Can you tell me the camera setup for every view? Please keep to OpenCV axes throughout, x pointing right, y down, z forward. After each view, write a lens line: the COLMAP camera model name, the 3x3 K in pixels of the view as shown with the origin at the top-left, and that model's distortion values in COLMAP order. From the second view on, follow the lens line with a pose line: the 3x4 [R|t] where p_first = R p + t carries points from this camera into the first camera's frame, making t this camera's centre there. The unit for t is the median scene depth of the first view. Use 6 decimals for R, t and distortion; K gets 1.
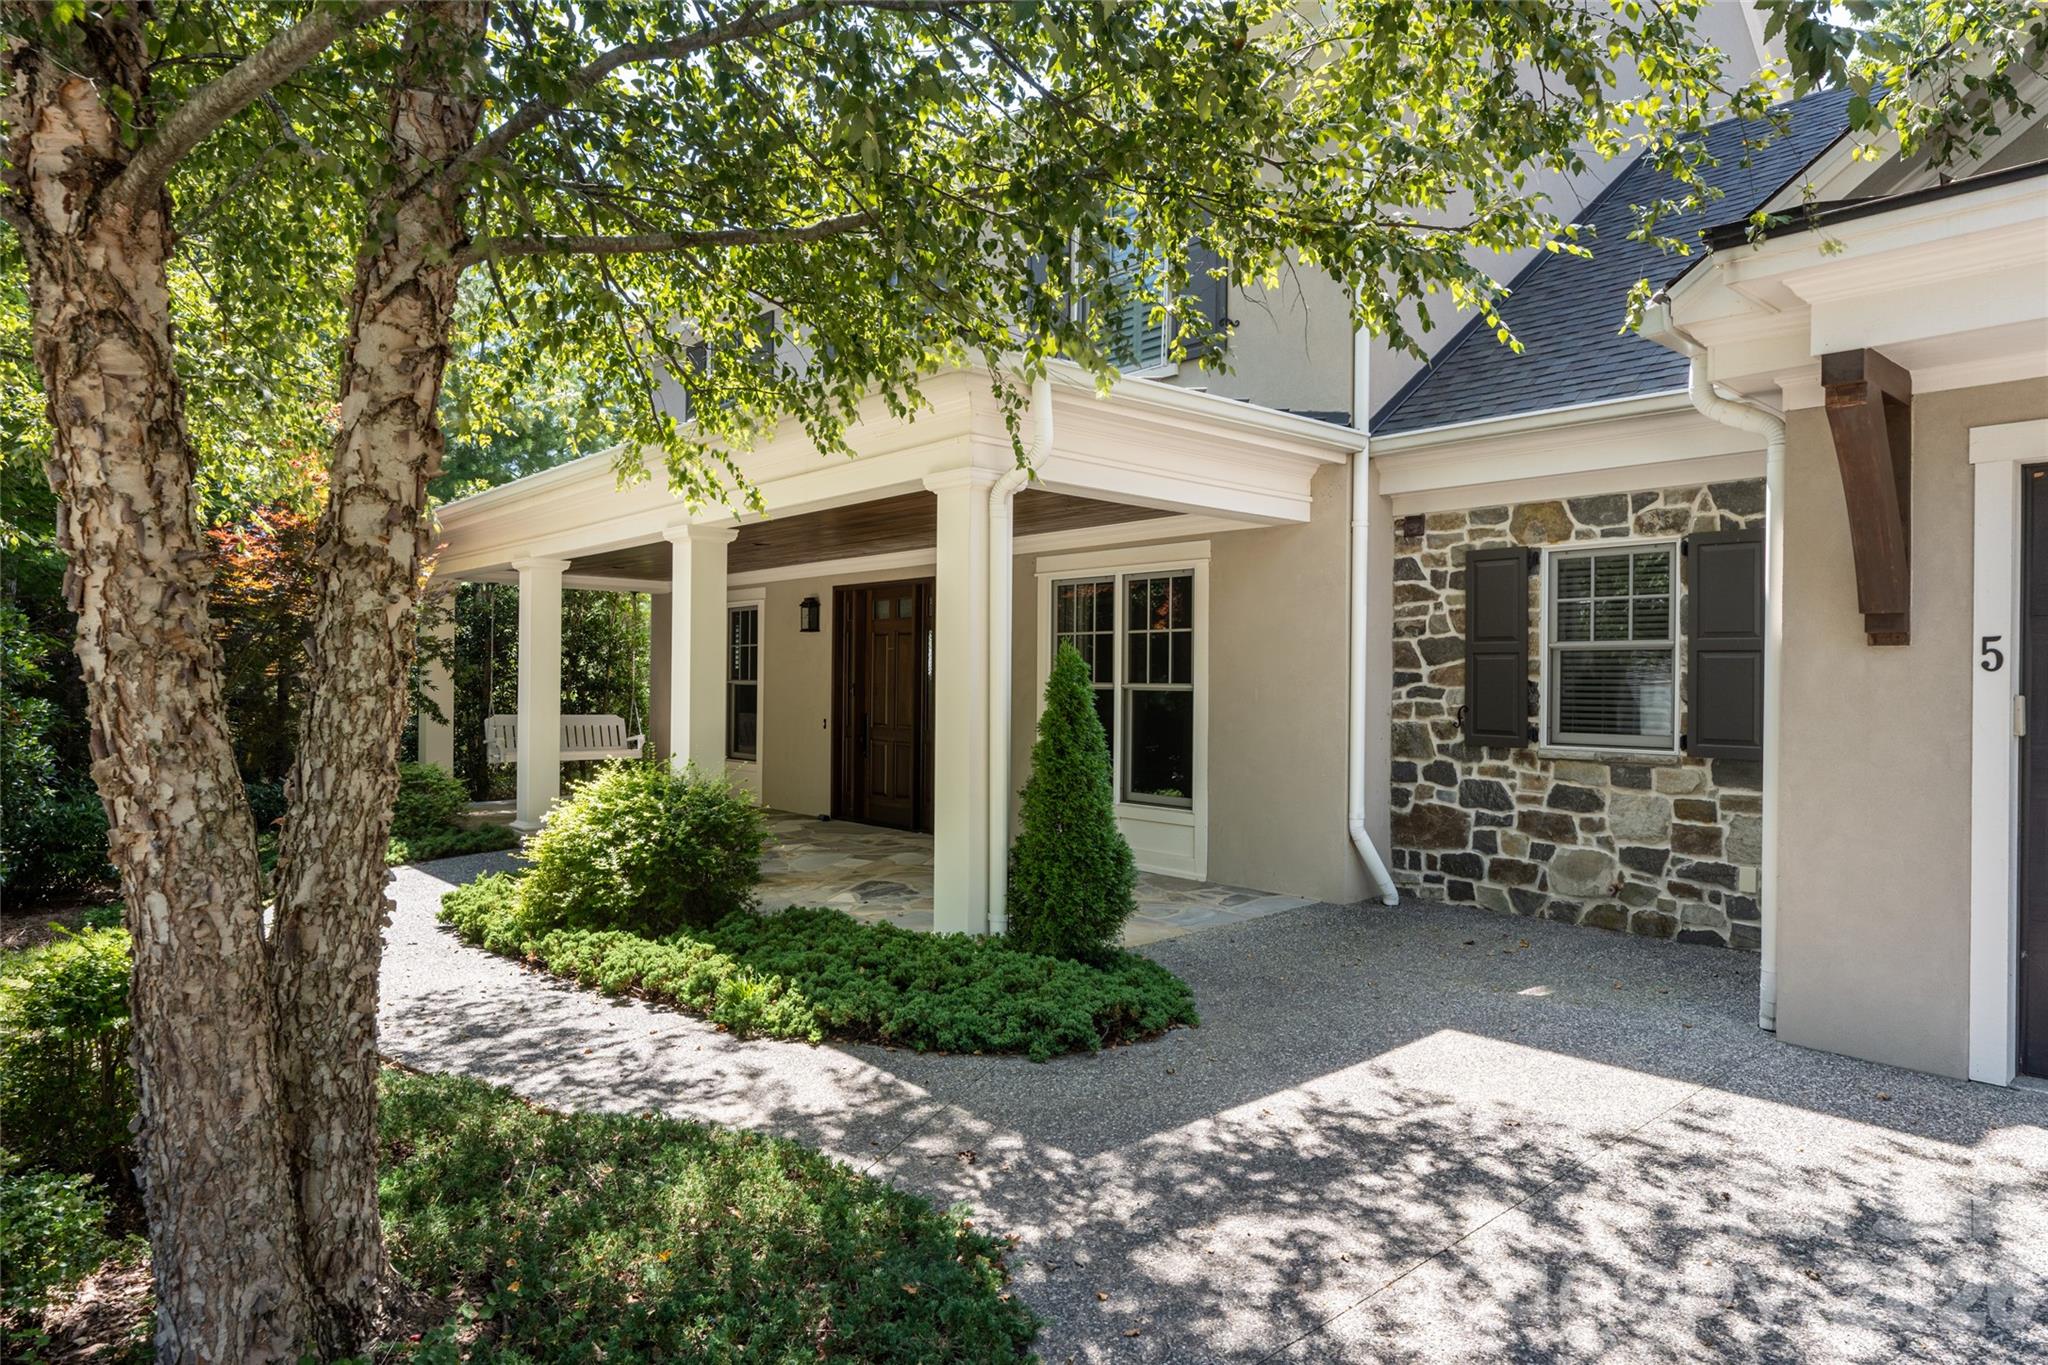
lens RADIAL K [[1169.3, 0, 976.6], [0, 1169.3, 682.6], [0, 0, 1]] dist [-0.003645, -0.000628]
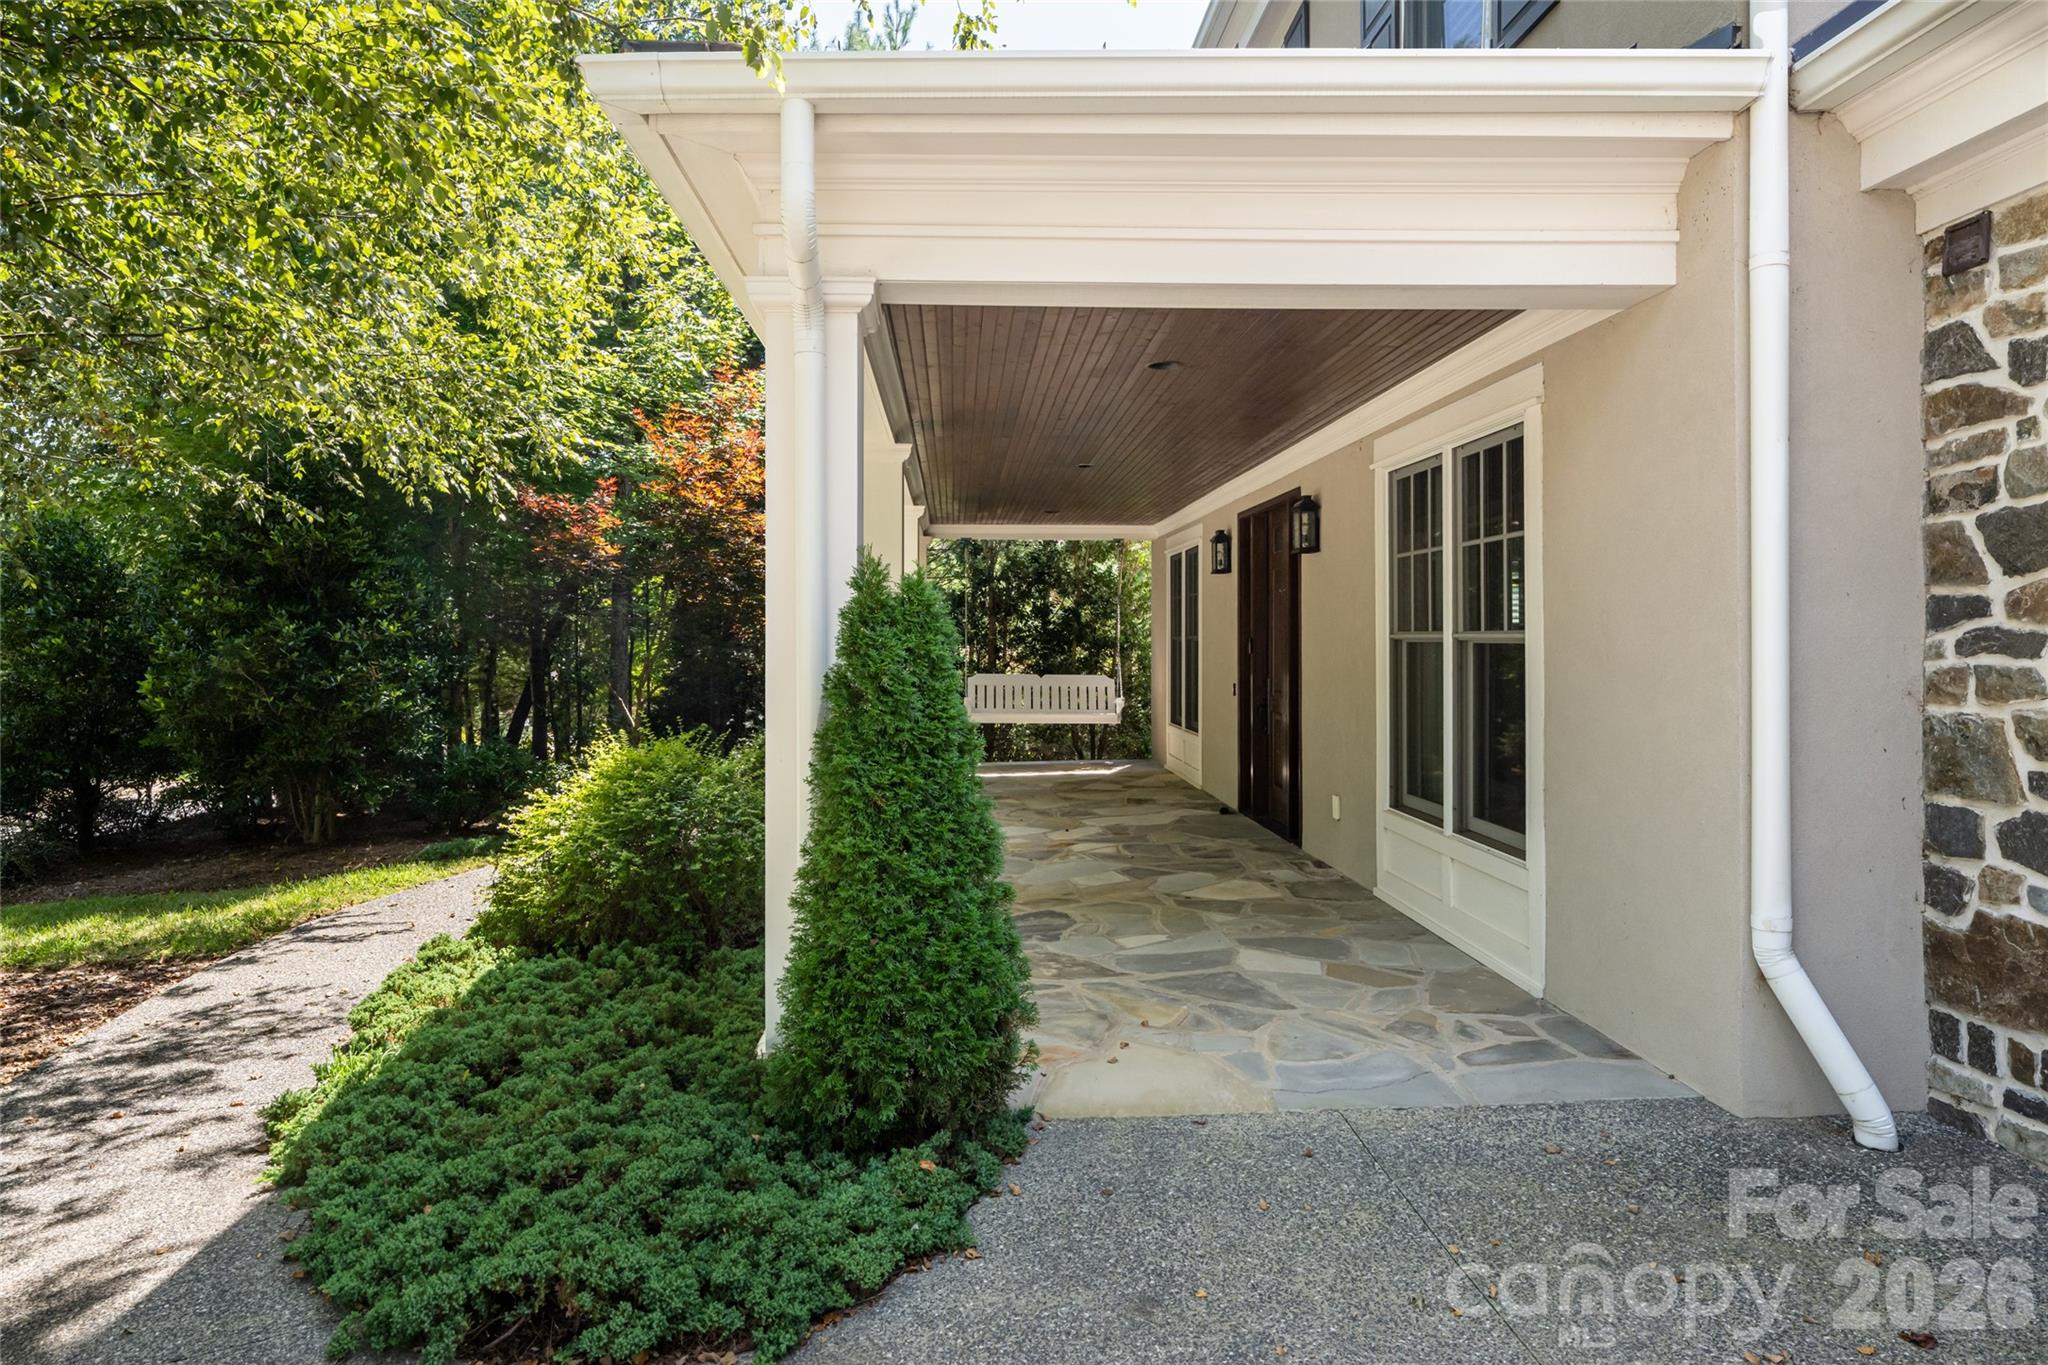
lens RADIAL K [[1171.8, 0, 1026.2], [0, 1171.8, 630.7], [0, 0, 1]] dist [0.001690, 0.002584]
pose [[0.789662, -0.010808, -0.613447, 0.367814], [0.002444, 0.999892, -0.014470, 0.009435], [0.613537, 0.009927, 0.789603, 0.465912]]
